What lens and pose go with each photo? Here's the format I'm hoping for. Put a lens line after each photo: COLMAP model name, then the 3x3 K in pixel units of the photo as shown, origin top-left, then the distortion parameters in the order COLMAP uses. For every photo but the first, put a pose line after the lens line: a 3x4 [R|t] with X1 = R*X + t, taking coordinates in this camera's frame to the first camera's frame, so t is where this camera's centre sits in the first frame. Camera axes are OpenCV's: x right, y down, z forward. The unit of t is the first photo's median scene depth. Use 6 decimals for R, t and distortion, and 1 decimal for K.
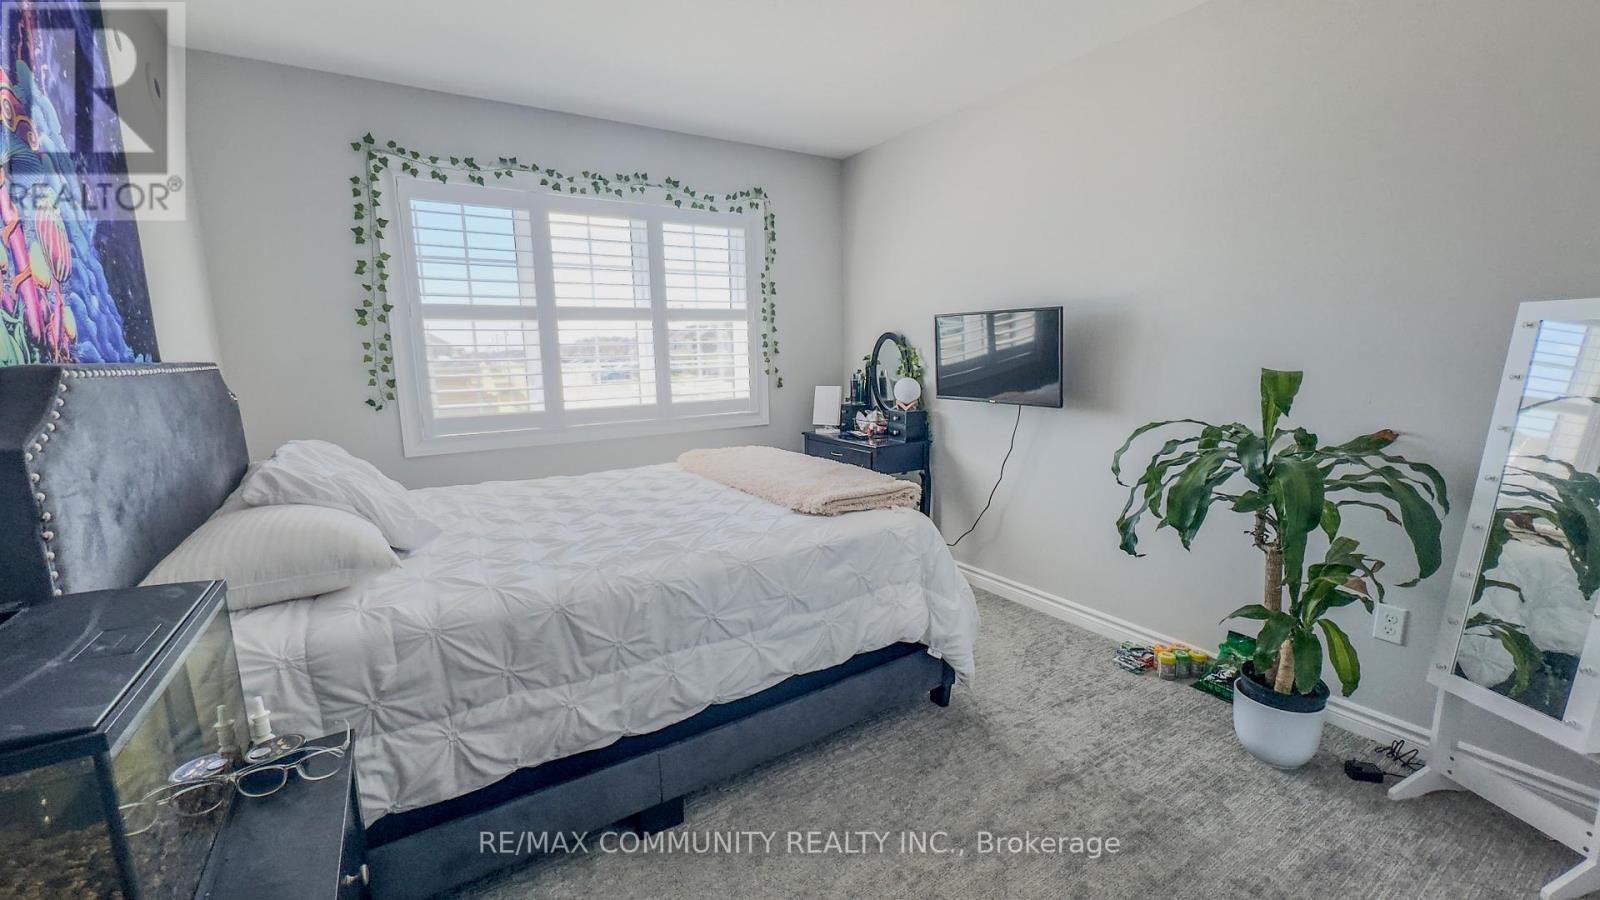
lens RADIAL K [[638.3, 0, 797.1], [0, 638.3, 452.6], [0, 0, 1]] dist [-0.002568, 0.000045]
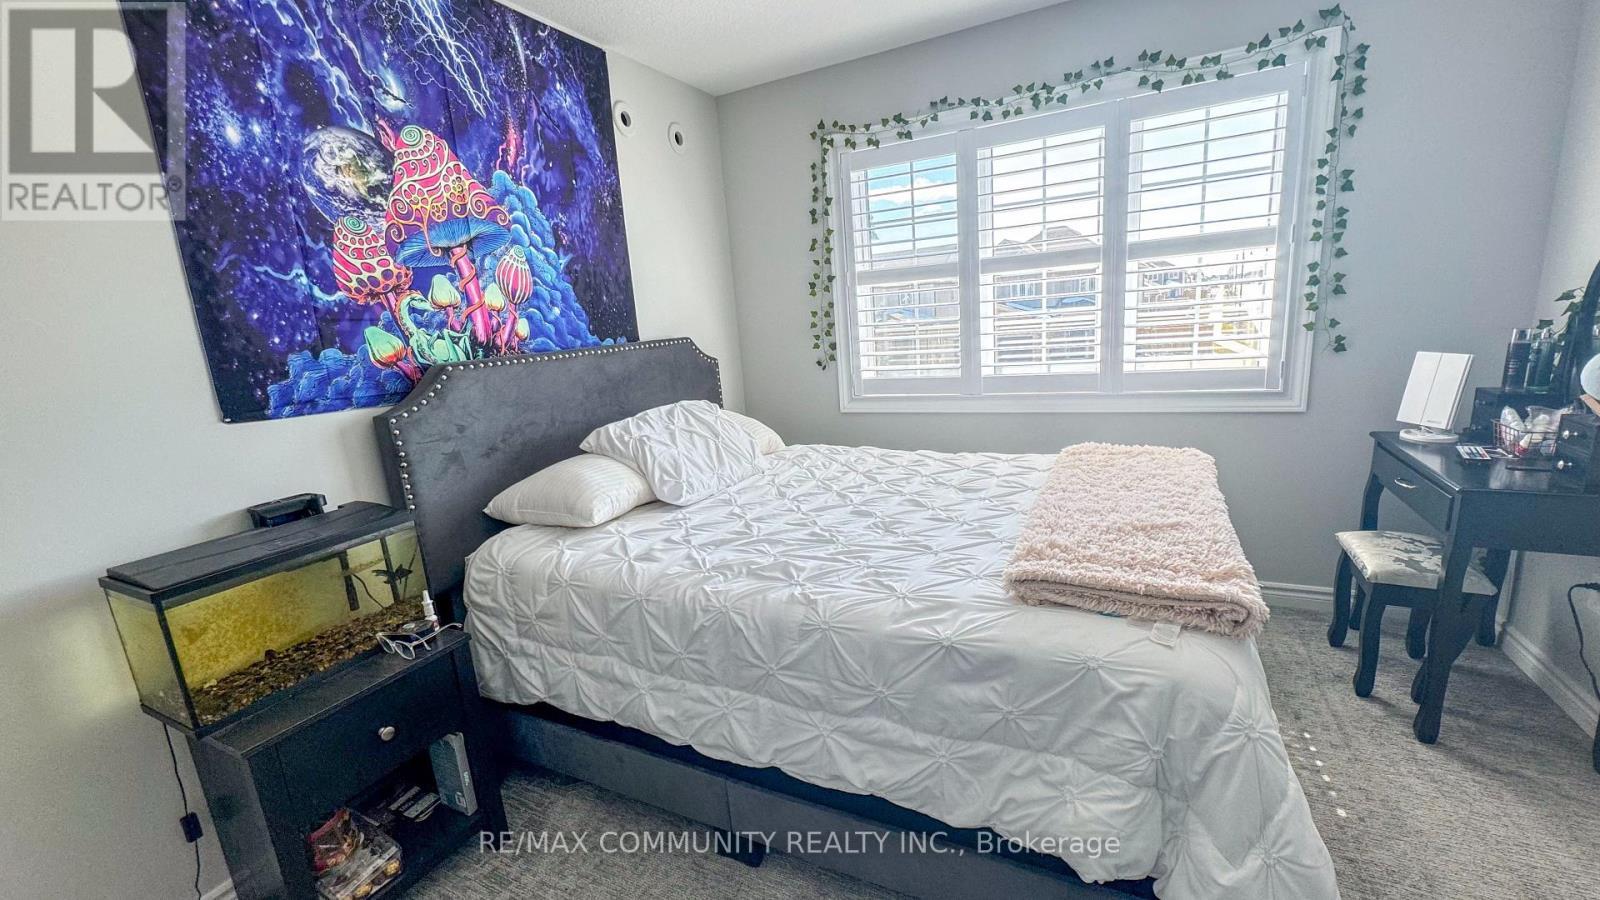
lens RADIAL K [[638.3, 0, 797.1], [0, 638.3, 452.6], [0, 0, 1]] dist [-0.002568, 0.000045]
pose [[0.513183, 0.162993, -0.842661, 0.321531], [-0.069081, 0.986461, 0.148737, -0.088509], [0.855495, -0.018117, 0.517495, 0.364707]]
